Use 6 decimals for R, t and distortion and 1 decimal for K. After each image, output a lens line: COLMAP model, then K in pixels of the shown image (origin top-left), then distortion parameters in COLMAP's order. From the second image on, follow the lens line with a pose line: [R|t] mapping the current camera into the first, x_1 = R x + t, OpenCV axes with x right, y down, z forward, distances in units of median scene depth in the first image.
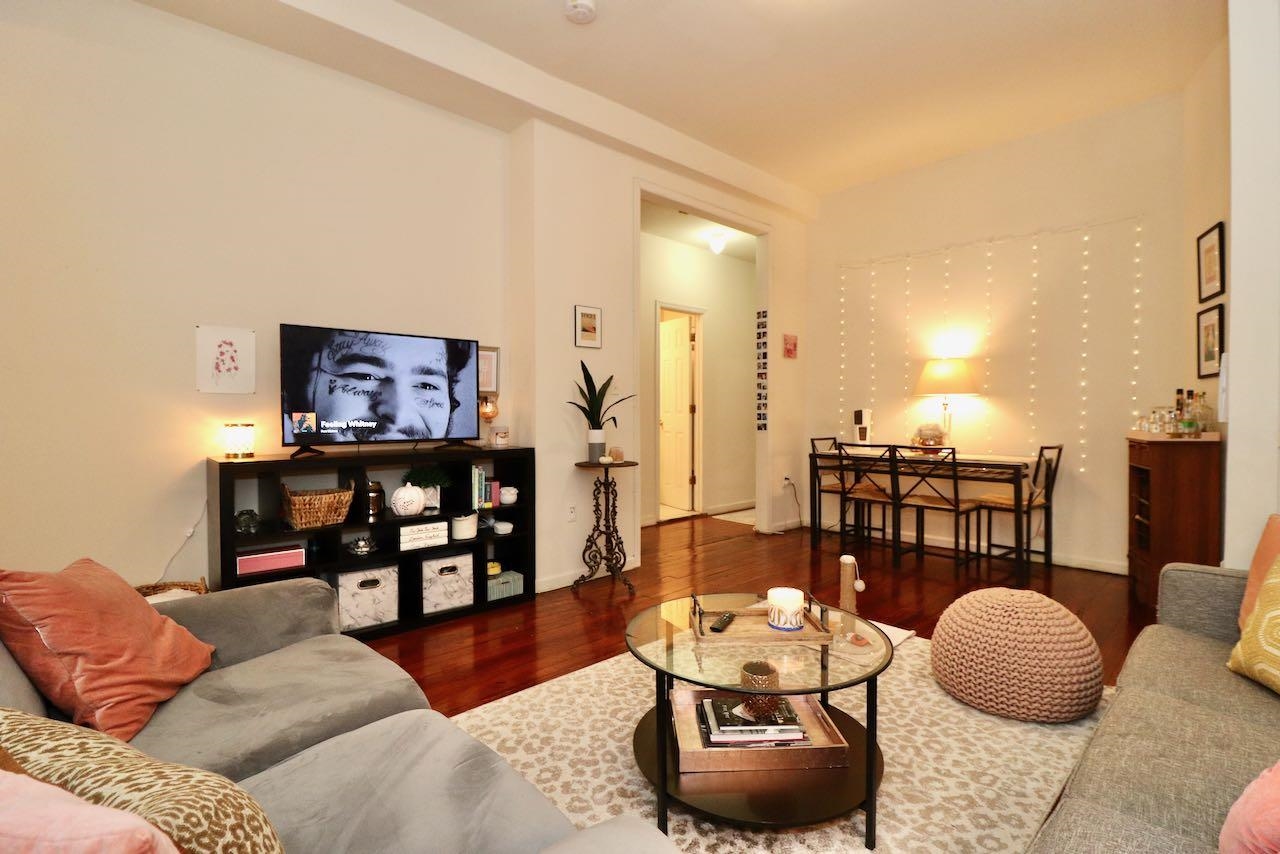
lens RADIAL K [[591.6, 0, 652.2], [0, 591.6, 424.0], [0, 0, 1]] dist [-0.000356, -0.014336]
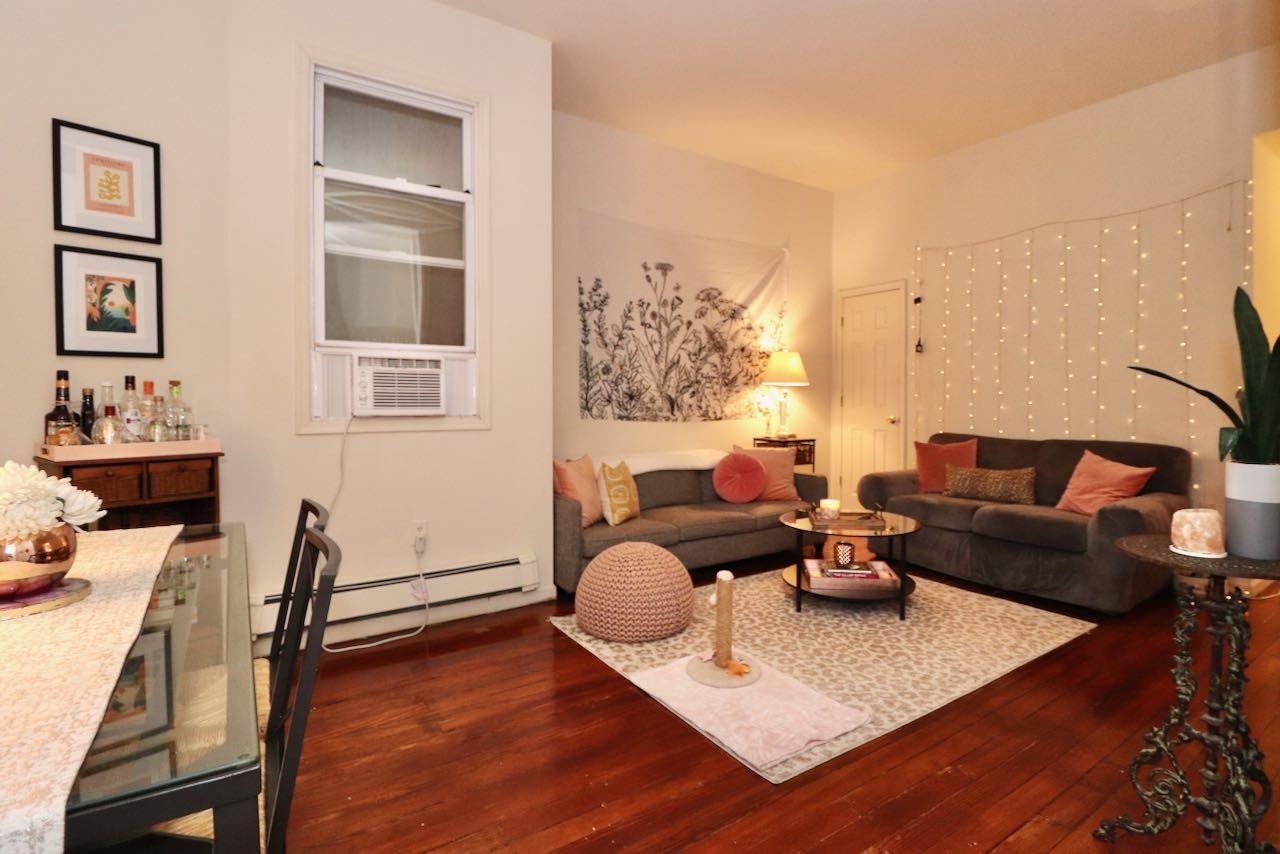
lens RADIAL K [[615.2, 0, 673.9], [0, 615.2, 407.9], [0, 0, 1]] dist [0.001648, -0.014349]
pose [[-0.988638, -0.000049, 0.150315, 0.228756], [0.005345, 0.999356, 0.035483, -0.043977], [-0.150220, 0.035883, -0.988001, 1.620712]]
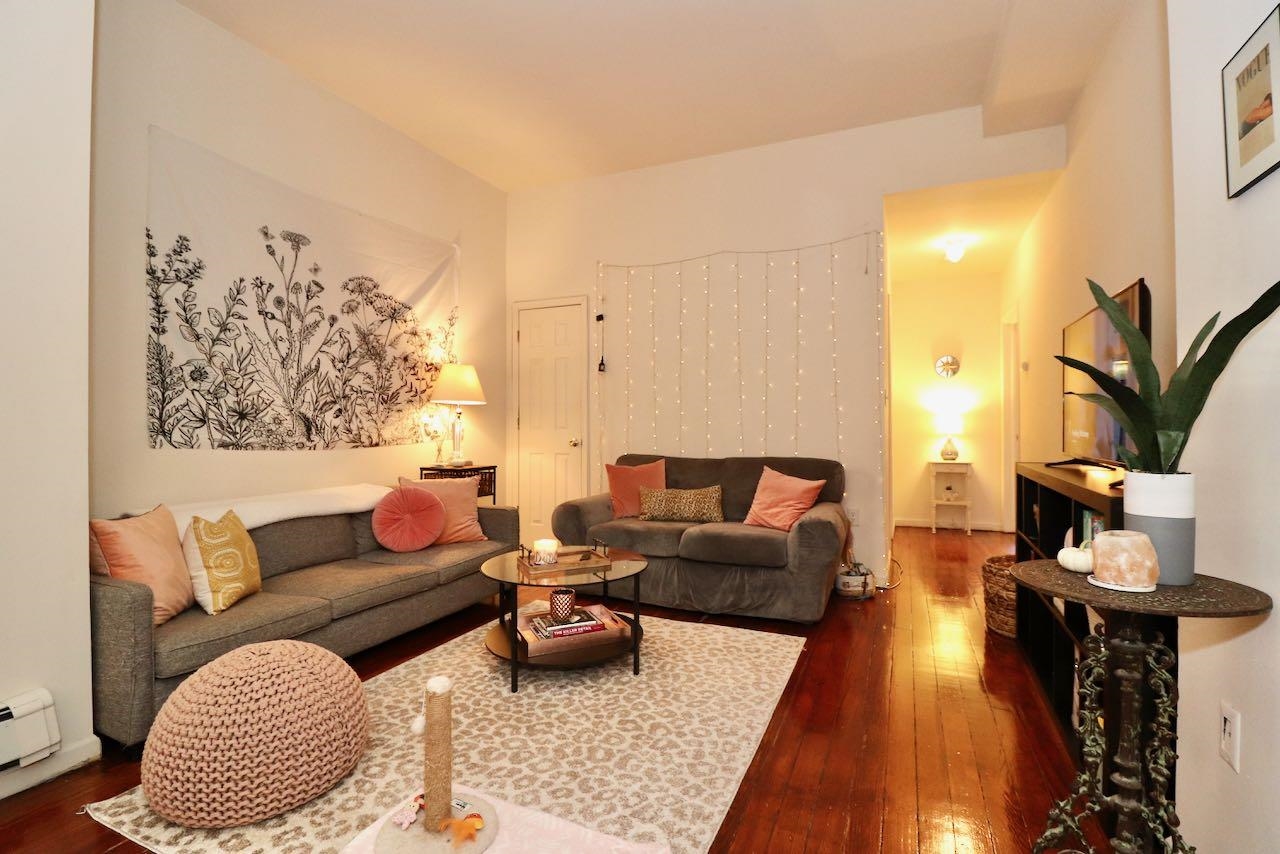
lens RADIAL K [[592.7, 0, 645.5], [0, 592.7, 424.8], [0, 0, 1]] dist [0.001429, -0.012804]
pose [[-0.922124, 0.005813, -0.386850, 0.311608], [-0.001606, 0.999821, 0.018853, -0.022808], [0.386891, 0.018006, -0.921950, 1.352021]]
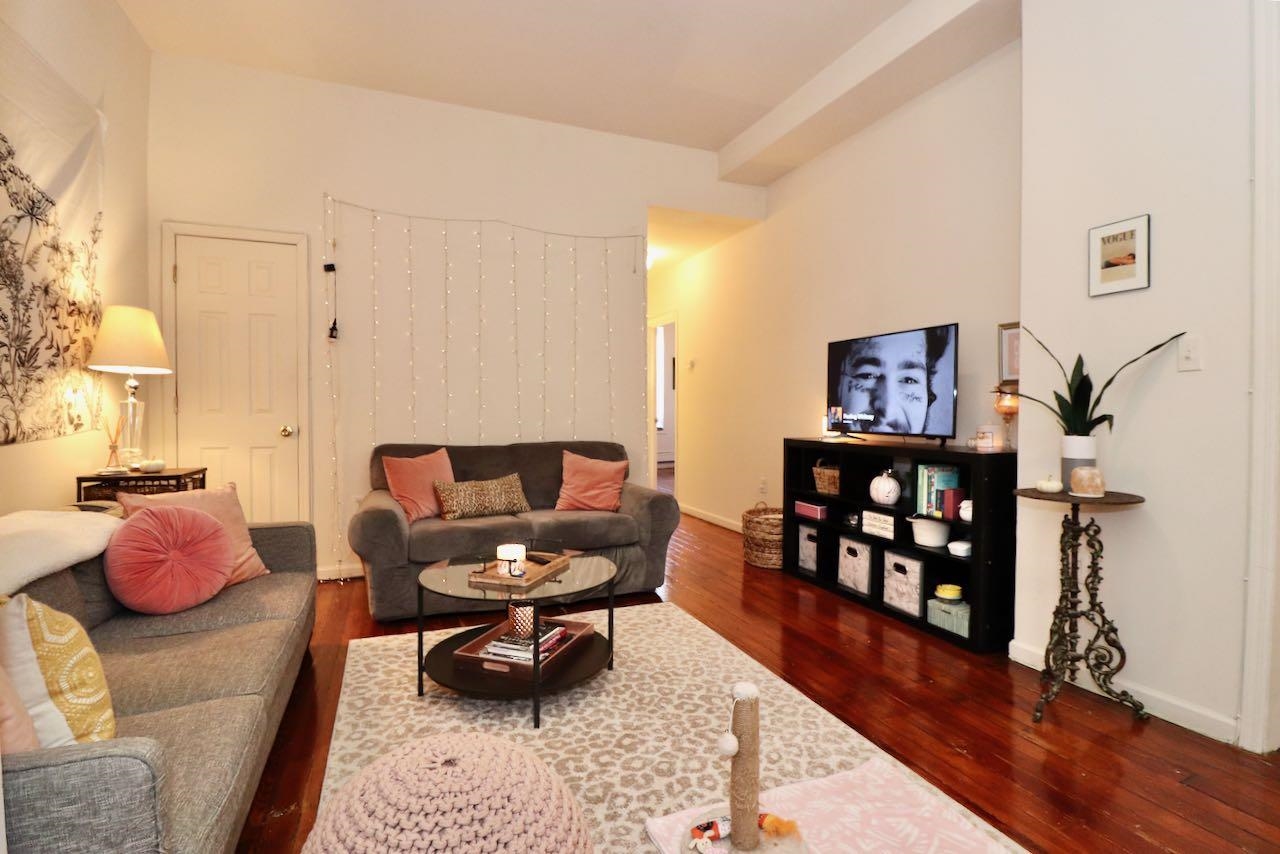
lens RADIAL K [[619.3, 0, 645.0], [0, 619.3, 423.6], [0, 0, 1]] dist [0.003601, -0.013858]
pose [[-0.365858, 0.022599, -0.930396, 0.730608], [-0.021404, 0.999236, 0.032688, -0.015651], [0.930424, 0.031873, -0.365095, 0.944448]]
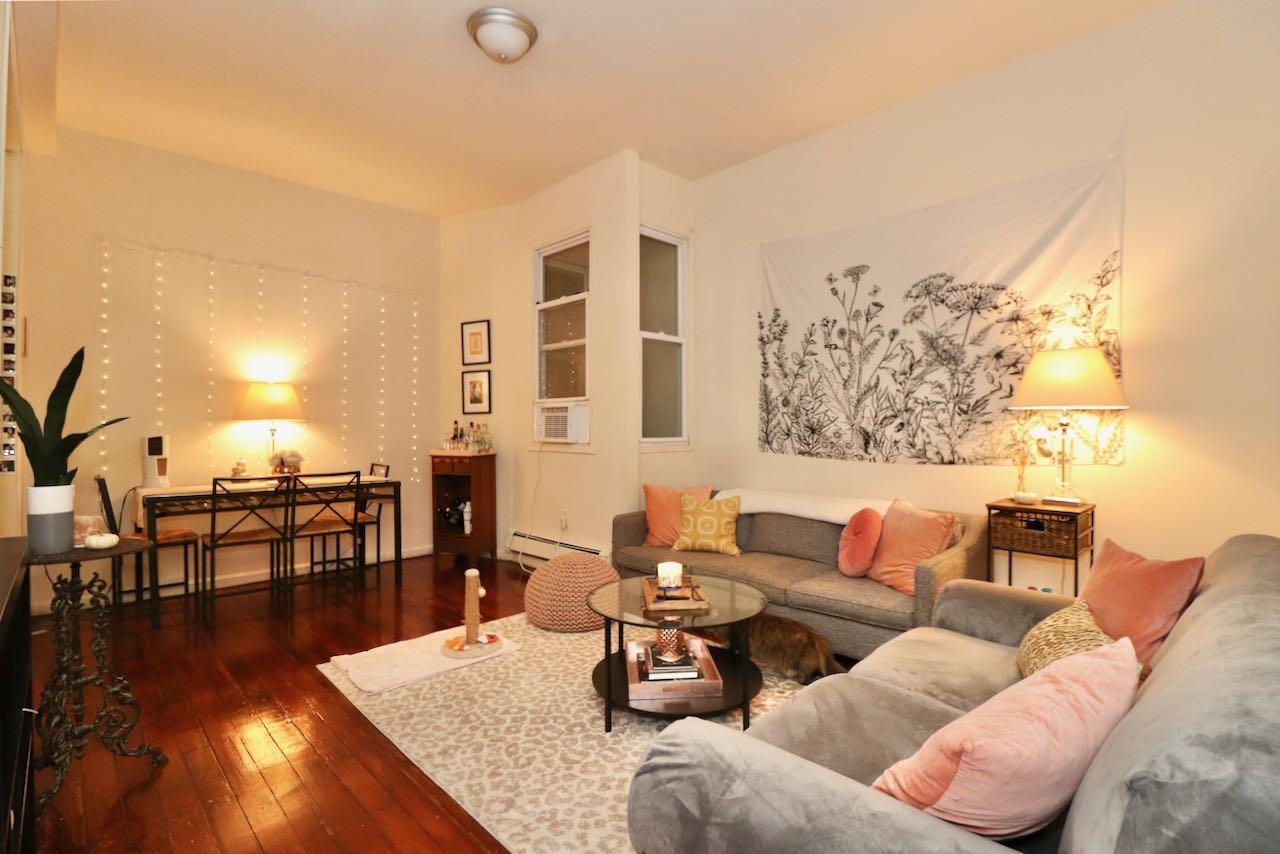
lens RADIAL K [[592.7, 0, 645.5], [0, 592.7, 424.8], [0, 0, 1]] dist [0.001429, -0.012804]
pose [[-0.021821, 0.006198, 0.999743, -0.680599], [0.022605, 0.999728, -0.005704, -0.031502], [-0.999506, 0.022475, -0.021956, 0.588741]]
